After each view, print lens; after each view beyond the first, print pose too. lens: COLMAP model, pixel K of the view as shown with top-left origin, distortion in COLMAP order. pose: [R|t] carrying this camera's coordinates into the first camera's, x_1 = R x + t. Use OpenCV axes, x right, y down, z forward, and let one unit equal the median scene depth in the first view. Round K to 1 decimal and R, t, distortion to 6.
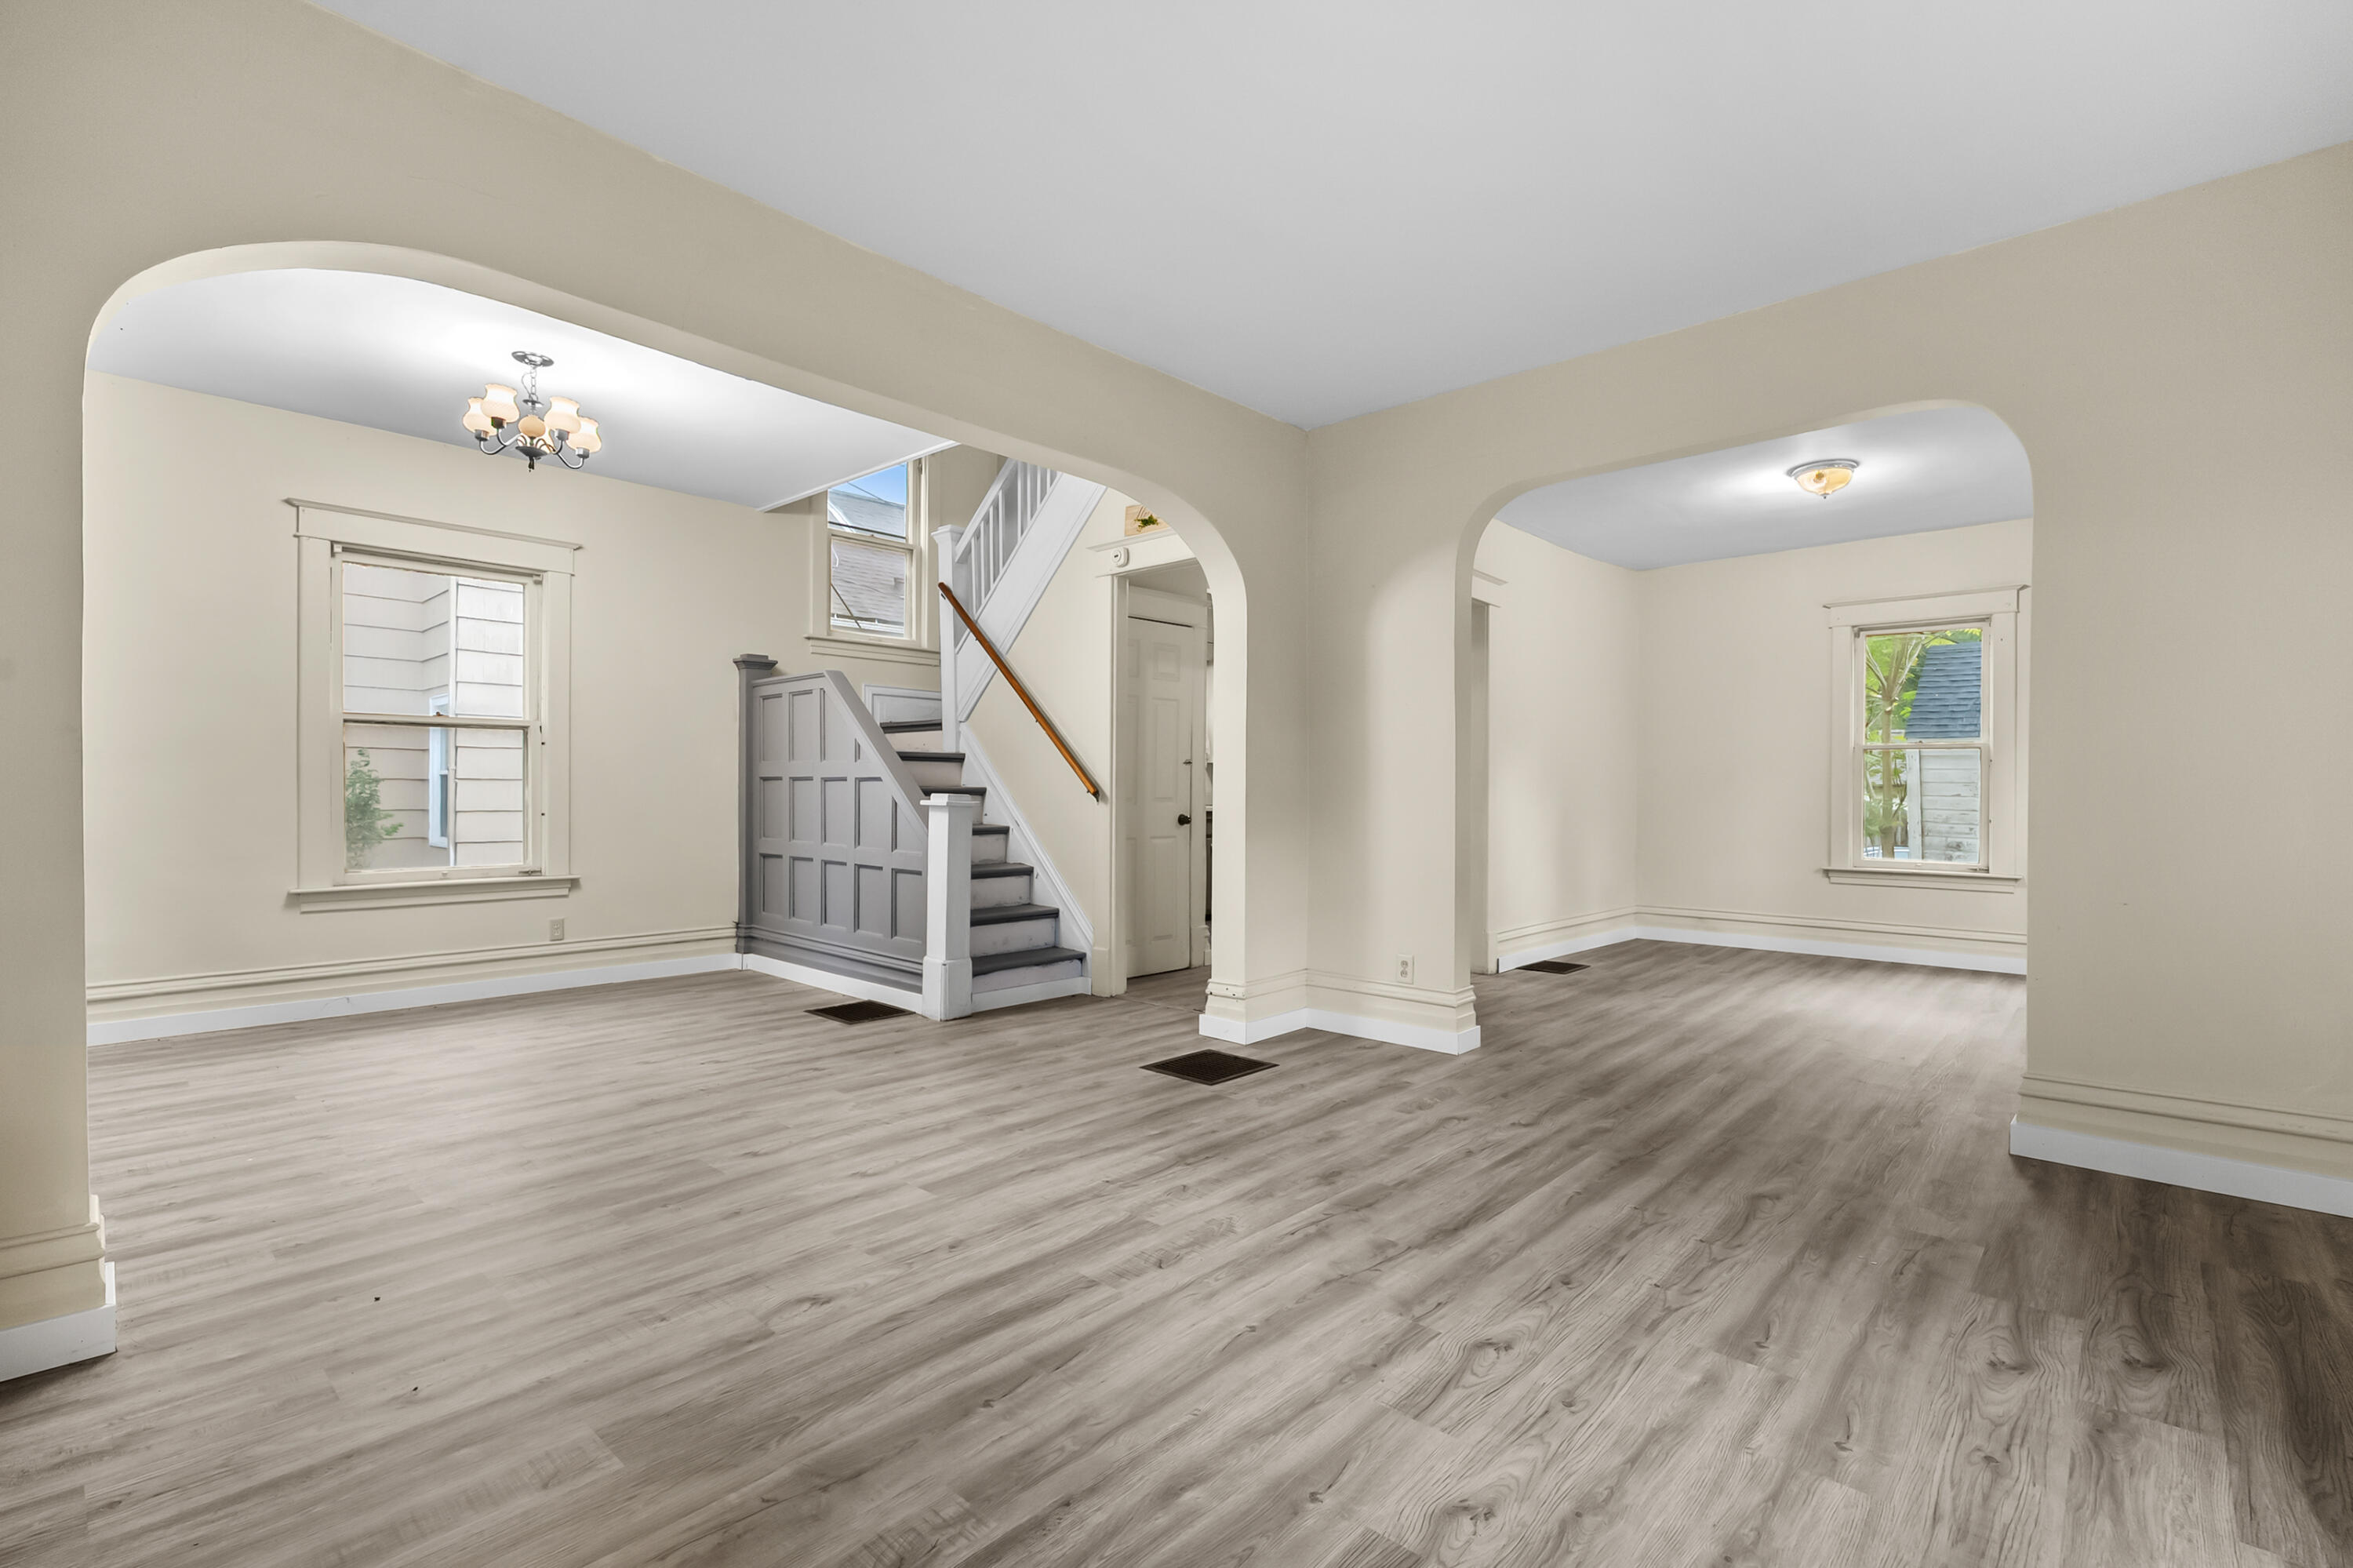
lens RADIAL K [[1072.8, 0, 1173.8], [0, 1072.8, 790.6], [0, 0, 1]] dist [-0.006250, -0.000732]
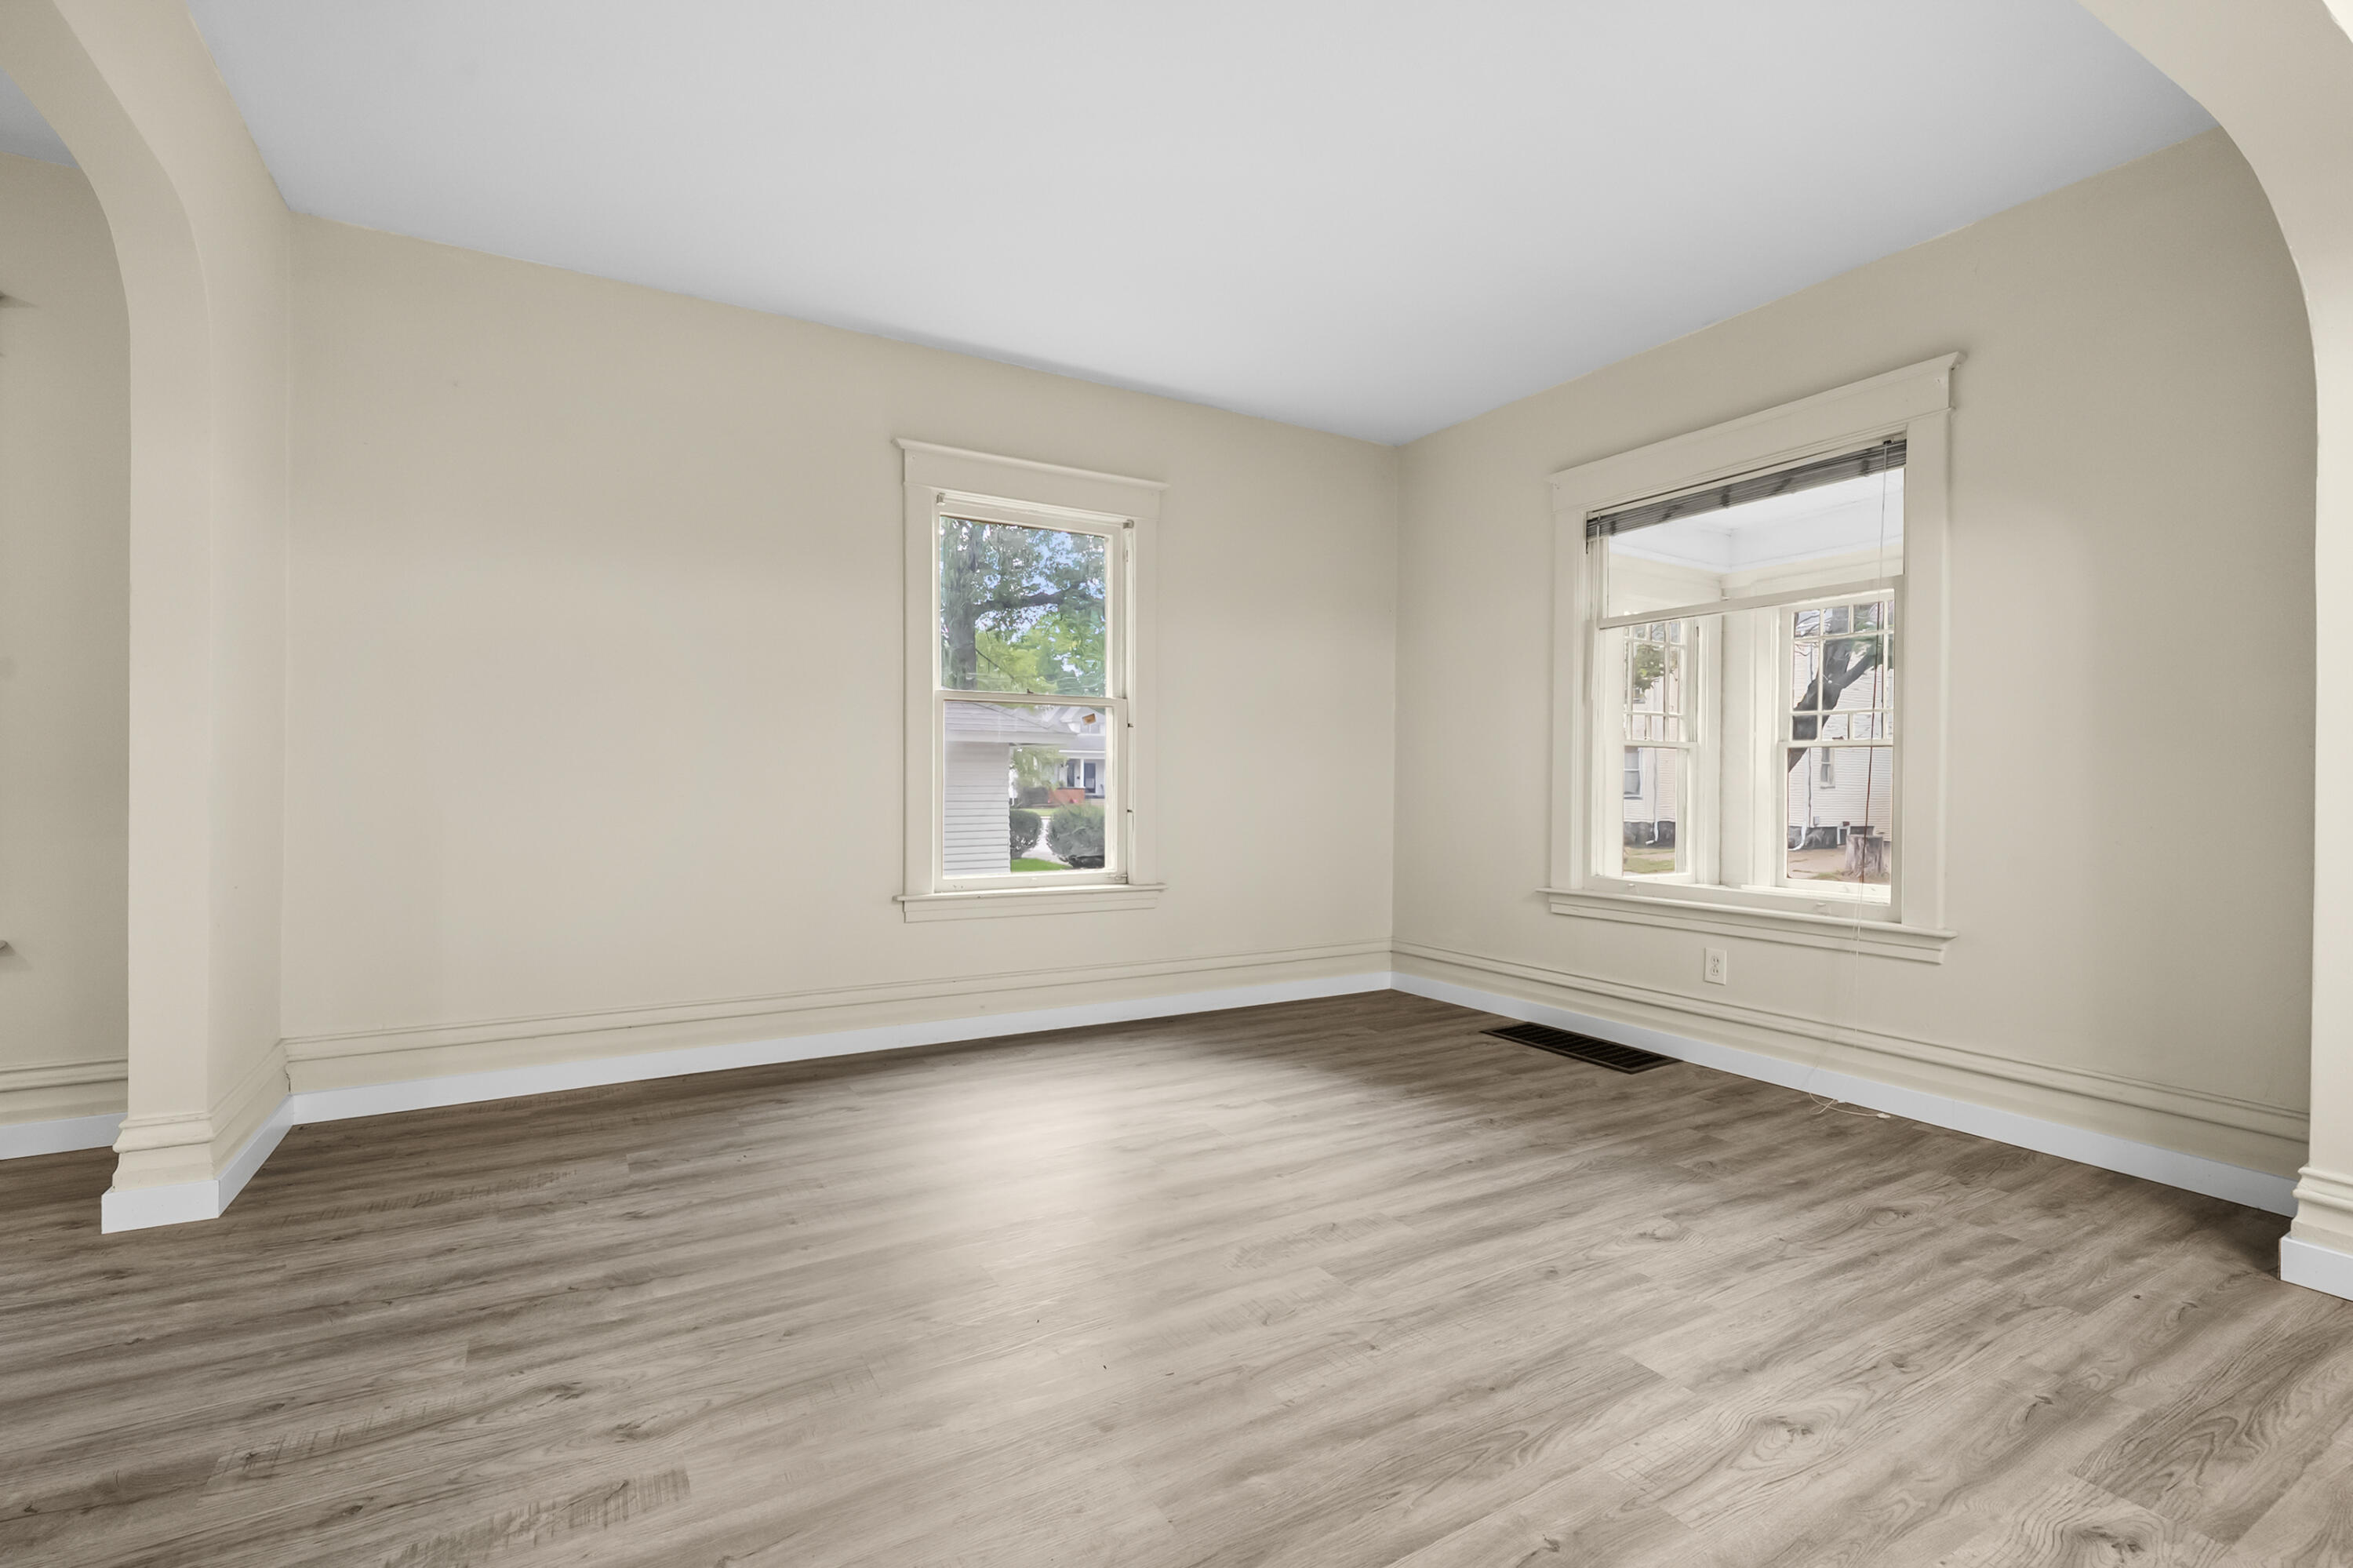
lens RADIAL K [[1072.8, 0, 1175.2], [0, 1072.8, 776.5], [0, 0, 1]] dist [-0.006250, -0.000732]
pose [[-0.956411, -0.011901, 0.291781, -0.167639], [-0.013014, 0.999914, -0.001874, 0.007490], [-0.291734, -0.005590, -0.956483, 2.083808]]
